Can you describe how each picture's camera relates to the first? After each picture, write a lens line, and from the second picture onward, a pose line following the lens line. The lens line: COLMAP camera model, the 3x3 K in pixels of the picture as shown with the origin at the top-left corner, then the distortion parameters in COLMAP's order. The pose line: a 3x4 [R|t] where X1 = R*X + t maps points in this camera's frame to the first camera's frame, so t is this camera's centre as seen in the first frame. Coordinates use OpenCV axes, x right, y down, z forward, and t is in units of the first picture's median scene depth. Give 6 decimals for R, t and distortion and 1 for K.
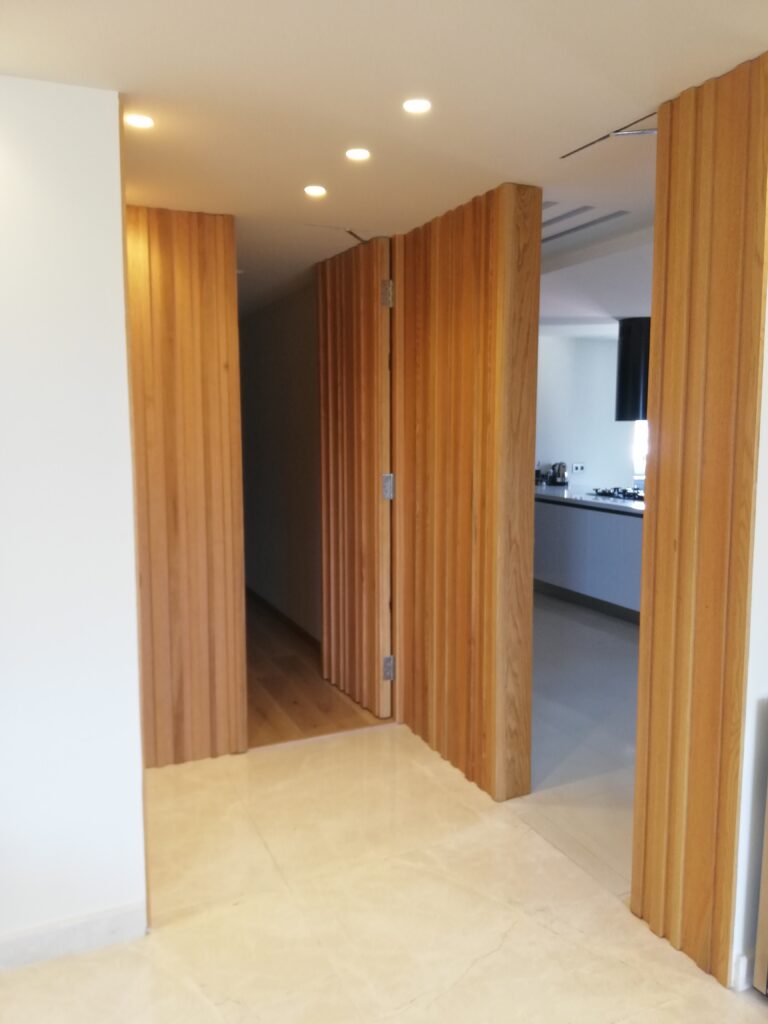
lens RADIAL K [[823.1, 0, 389.2], [0, 823.1, 521.3], [0, 0, 1]] dist [0.019089, 0.011497]
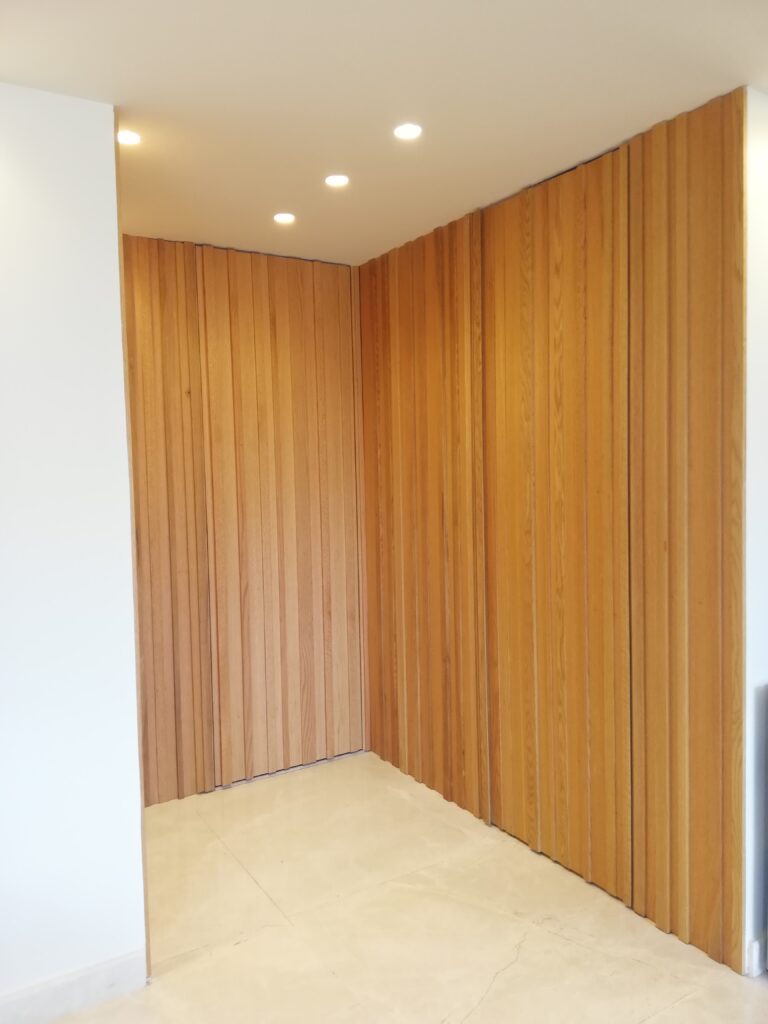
lens RADIAL K [[823.1, 0, 349.7], [0, 823.1, 532.9], [0, 0, 1]] dist [0.019089, 0.011497]
pose [[0.990232, -0.029259, 0.136323, -0.183636], [0.037274, 0.997700, -0.056619, 0.053540], [-0.134353, 0.061147, 0.989045, 0.013669]]
